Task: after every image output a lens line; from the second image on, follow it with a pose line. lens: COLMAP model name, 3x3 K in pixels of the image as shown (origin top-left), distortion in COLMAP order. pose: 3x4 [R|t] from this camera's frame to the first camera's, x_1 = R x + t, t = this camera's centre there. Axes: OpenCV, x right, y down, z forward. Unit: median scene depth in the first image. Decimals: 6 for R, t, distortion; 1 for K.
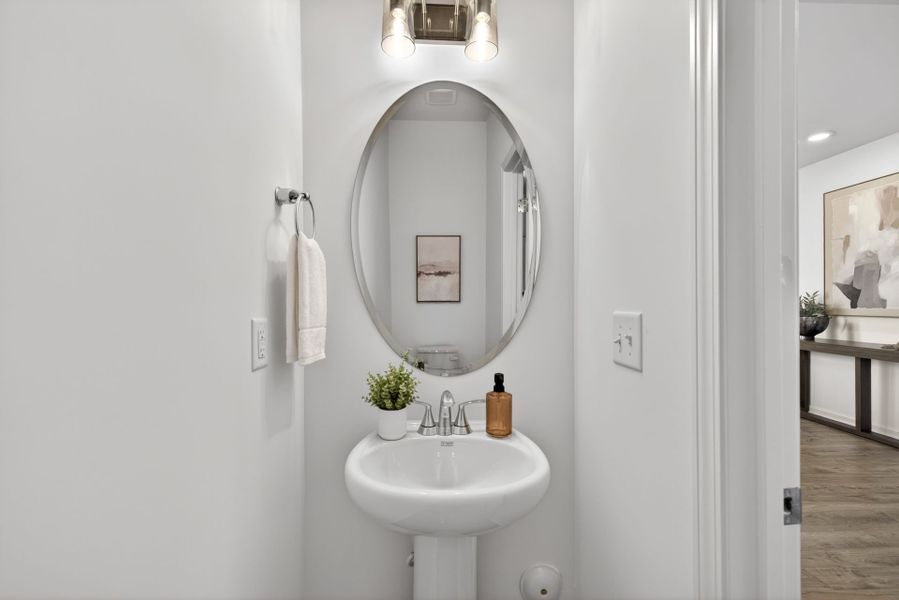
lens RADIAL K [[377.7, 0, 451.3], [0, 377.7, 296.0], [0, 0, 1]] dist [0.006144, -0.000443]
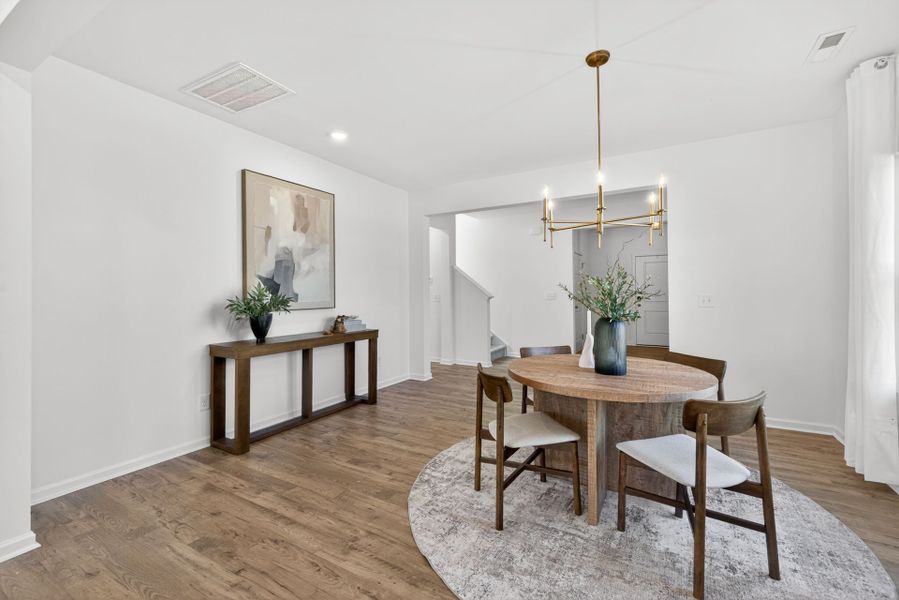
lens RADIAL K [[382.6, 0, 451.6], [0, 382.6, 290.4], [0, 0, 1]] dist [0.004411, 0.000087]
pose [[-0.852386, 0.007171, 0.522863, 0.156475], [-0.001605, 0.999865, -0.016331, 0.015940], [-0.522910, -0.014759, -0.852260, 1.626509]]
